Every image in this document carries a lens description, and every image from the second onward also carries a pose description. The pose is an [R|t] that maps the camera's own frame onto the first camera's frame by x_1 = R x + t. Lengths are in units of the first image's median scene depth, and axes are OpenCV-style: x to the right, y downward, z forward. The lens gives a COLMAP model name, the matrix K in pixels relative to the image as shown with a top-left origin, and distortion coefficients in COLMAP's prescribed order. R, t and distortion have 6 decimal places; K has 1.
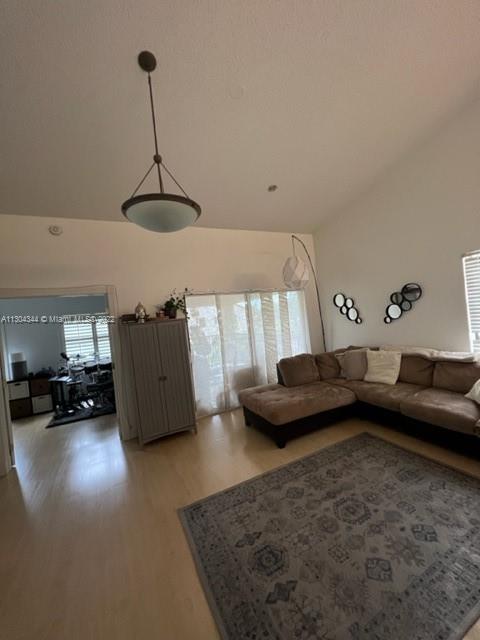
lens RADIAL K [[256.0, 0, 240.9], [0, 256.0, 318.9], [0, 0, 1]] dist [-0.001522, 0.001450]
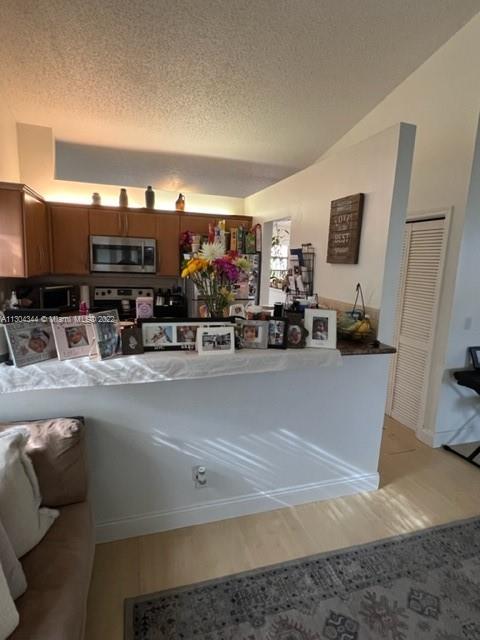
lens RADIAL K [[349.6, 0, 240.0], [0, 349.6, 317.6], [0, 0, 1]] dist [-0.001477, 0.002348]
pose [[-0.985264, 0.033759, 0.167679, 0.587800], [0.058540, 0.987680, 0.145128, -0.094173], [-0.160713, 0.152805, -0.975101, 1.342876]]
